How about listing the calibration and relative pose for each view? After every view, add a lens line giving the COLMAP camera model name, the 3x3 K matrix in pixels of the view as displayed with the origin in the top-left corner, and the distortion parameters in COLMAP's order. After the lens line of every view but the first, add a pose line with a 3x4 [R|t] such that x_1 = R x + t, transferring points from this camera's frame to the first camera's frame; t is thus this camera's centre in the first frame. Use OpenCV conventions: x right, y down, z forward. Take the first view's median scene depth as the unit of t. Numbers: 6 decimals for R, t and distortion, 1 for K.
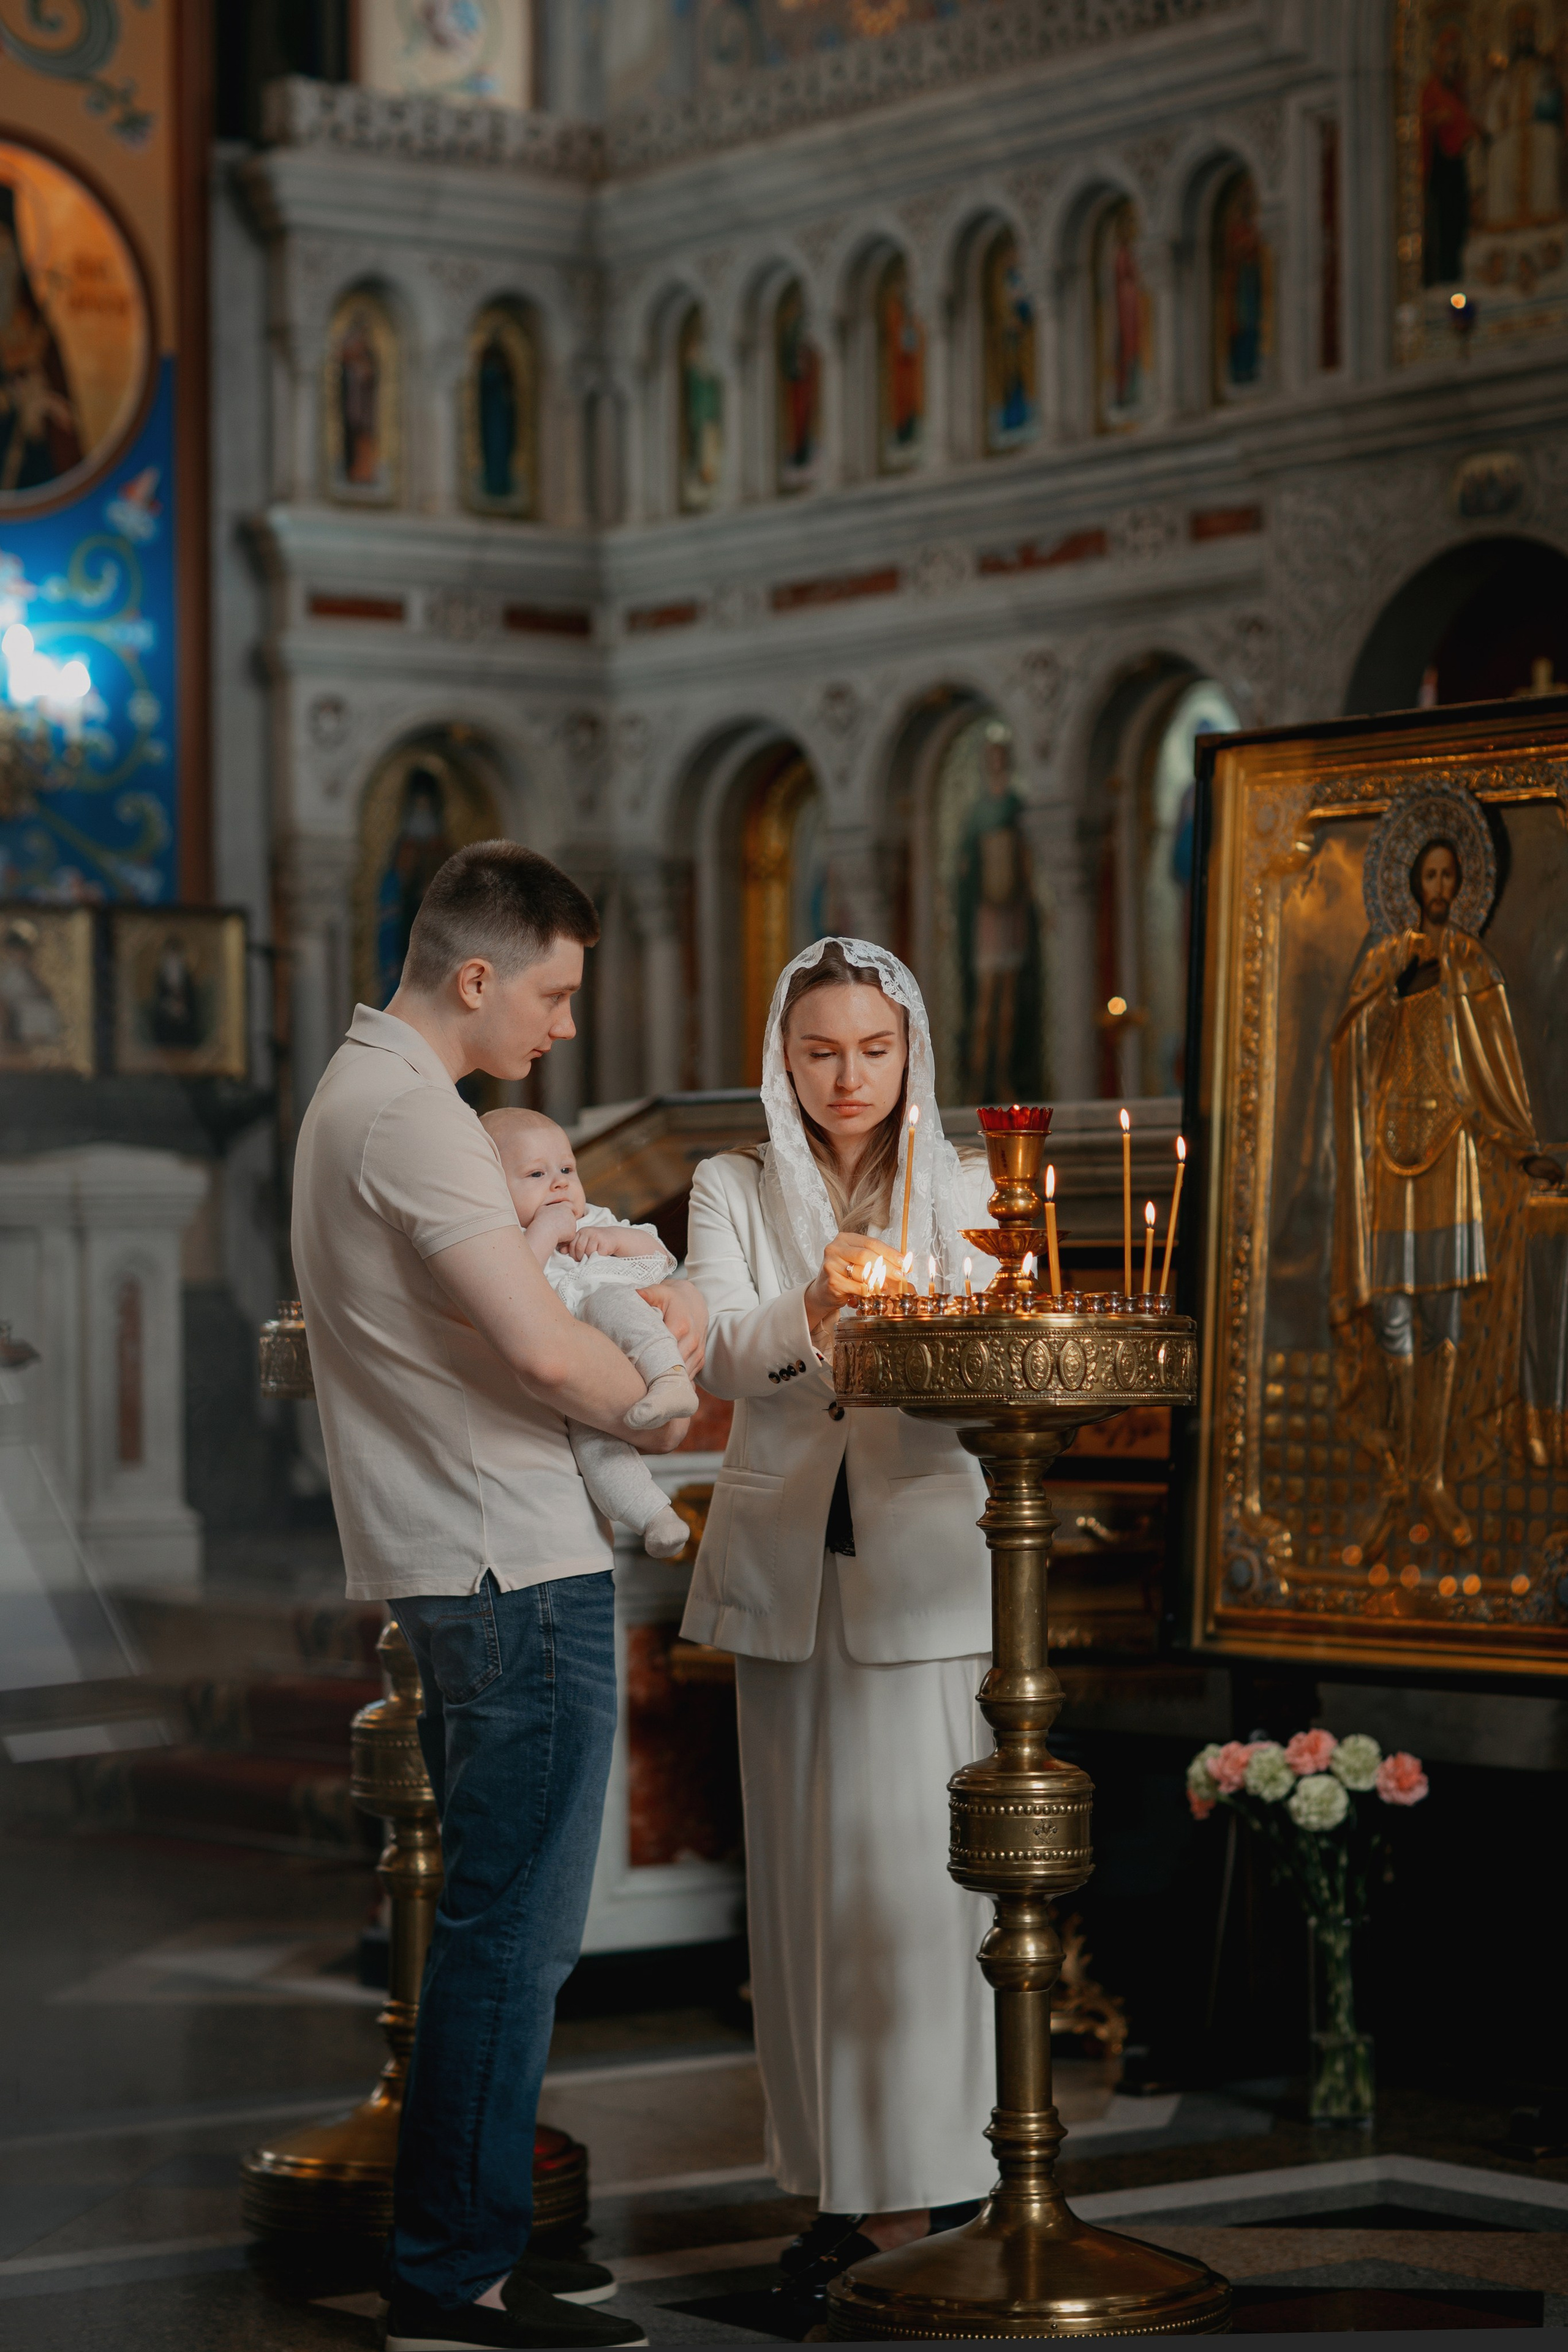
lens RADIAL K [[5473.3, 0, 797.5], [0, 5473.3, 1173.0], [0, 0, 1]] dist [0.012302, 0.000000]
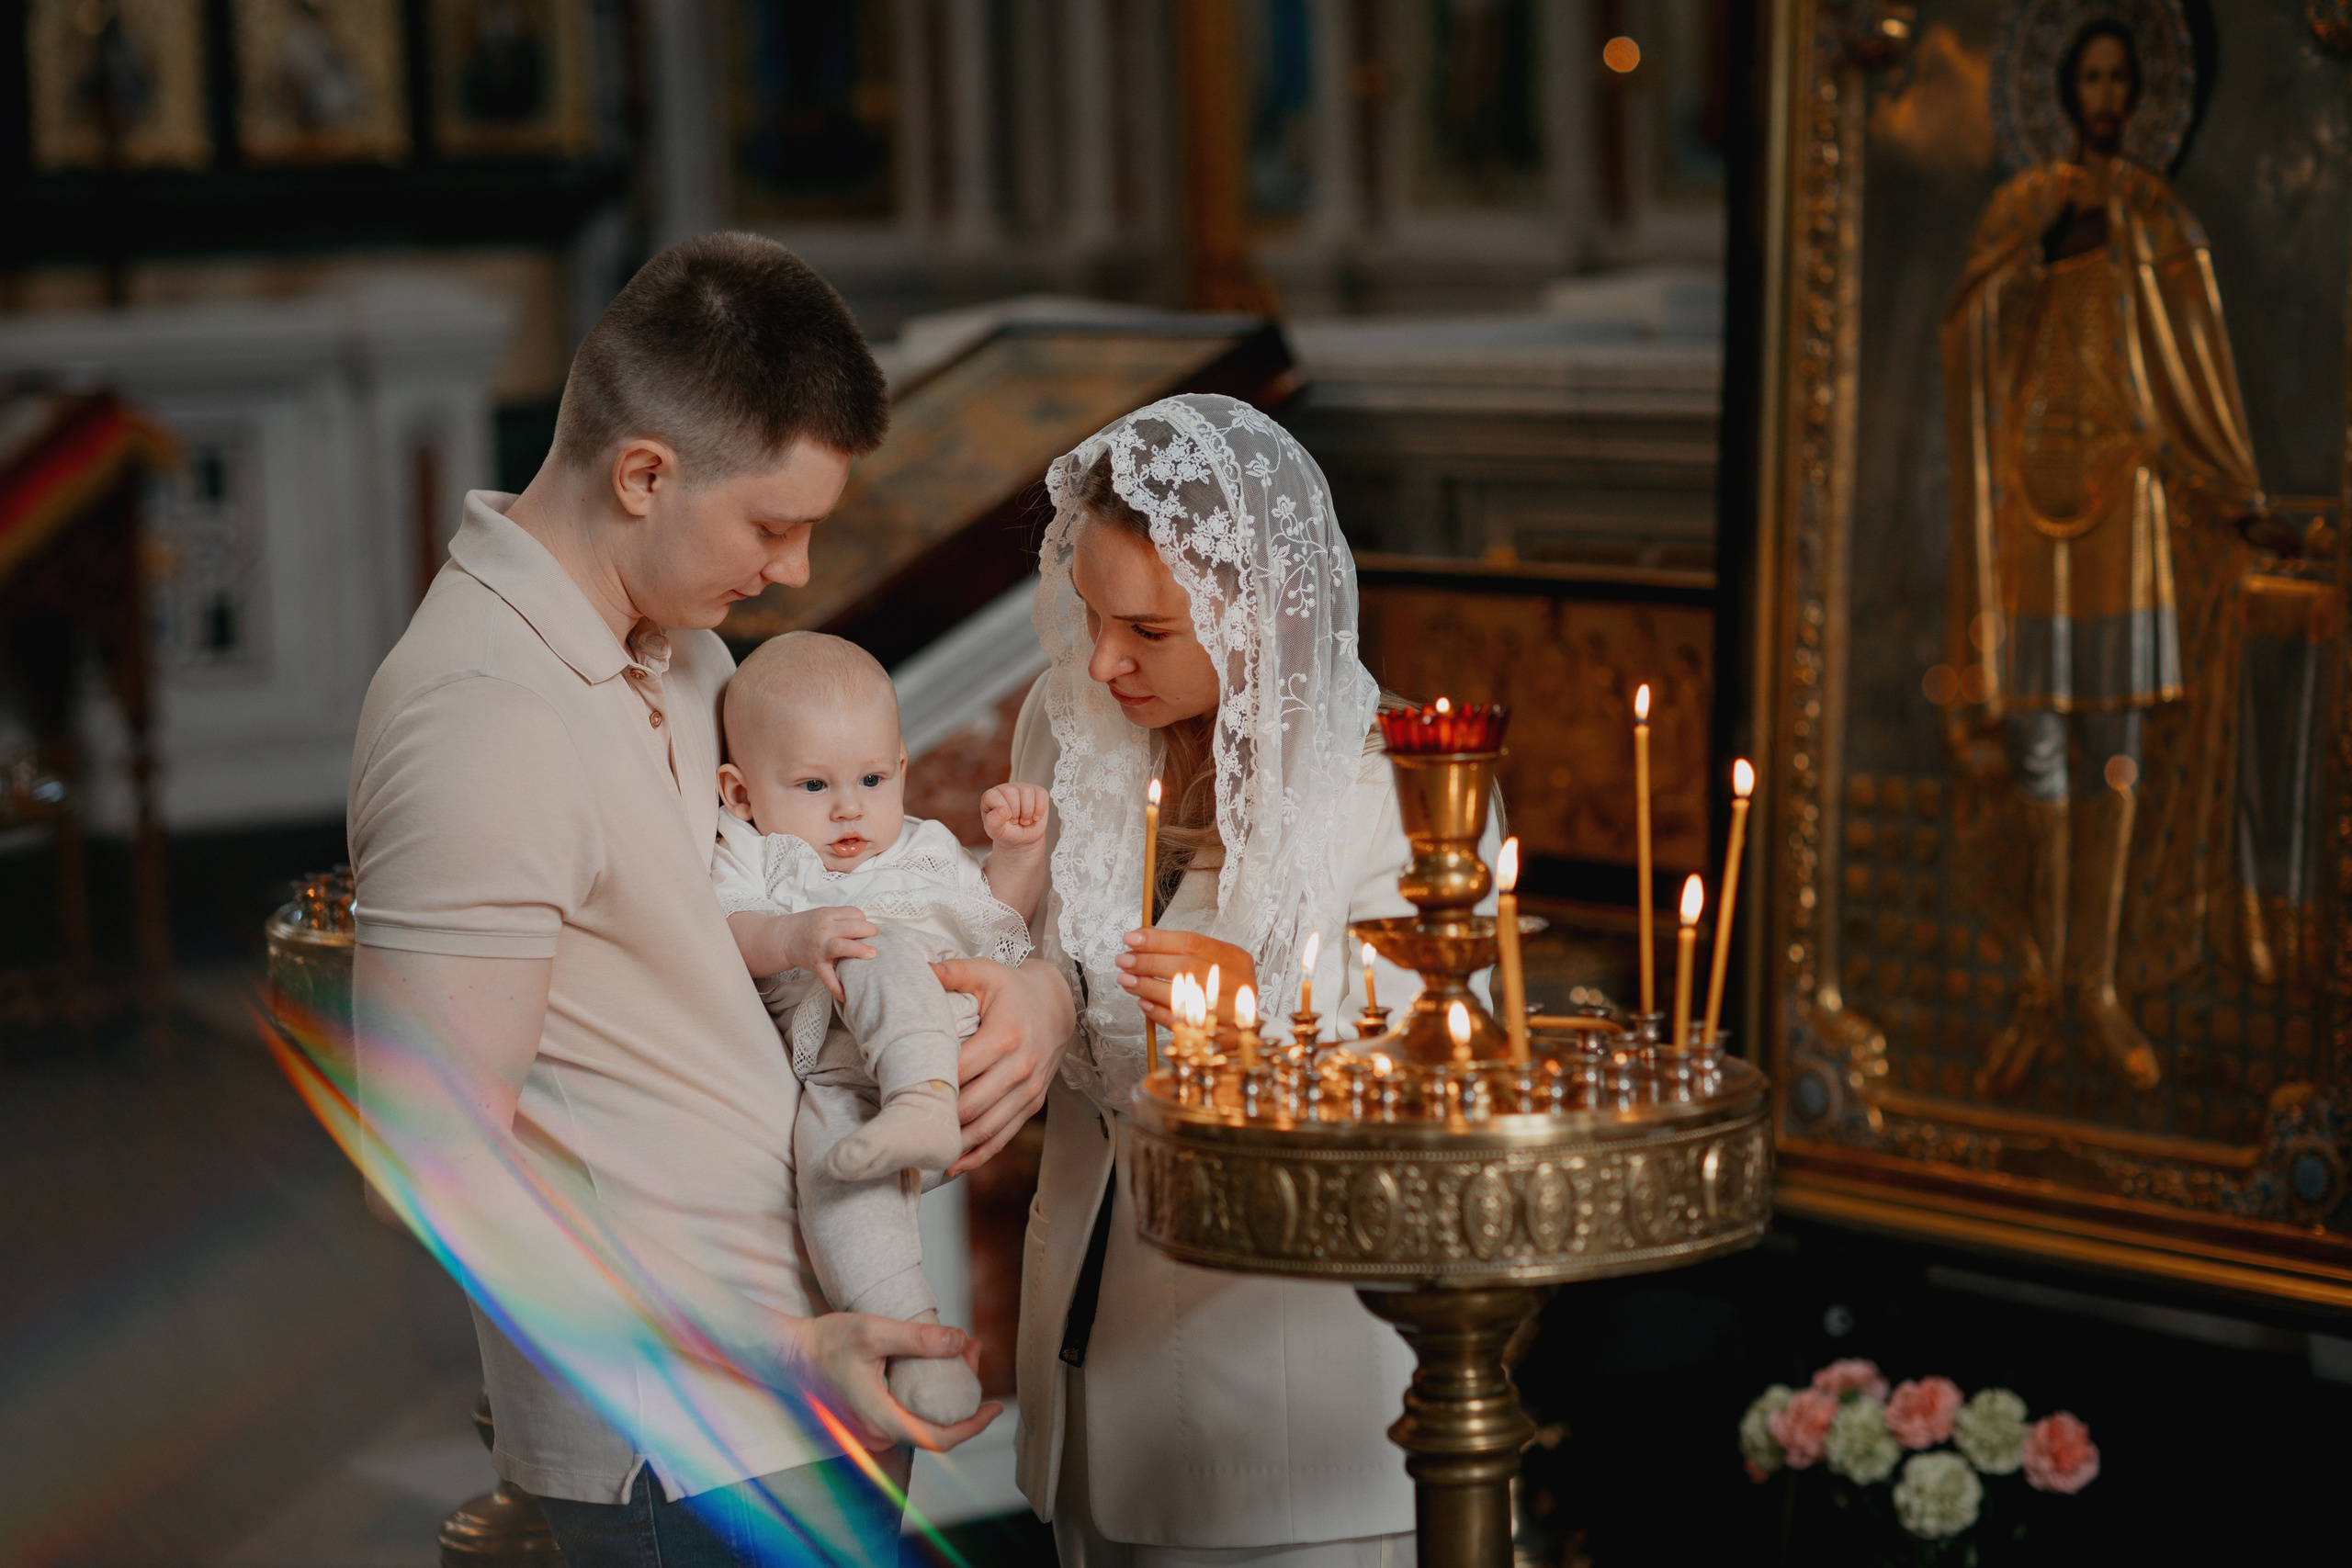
lens RADIAL K [[5472.8, 0, 1095.6], [0, 5472.8, 781.7], [0, 0, 1]] dist [0.012302, 0.000000]
pose [[0.998993, -0.019865, -0.040217, 0.019990], [0.024918, 0.991289, 0.129324, -0.059579], [0.037298, -0.130196, 0.990787, 0.329446]]
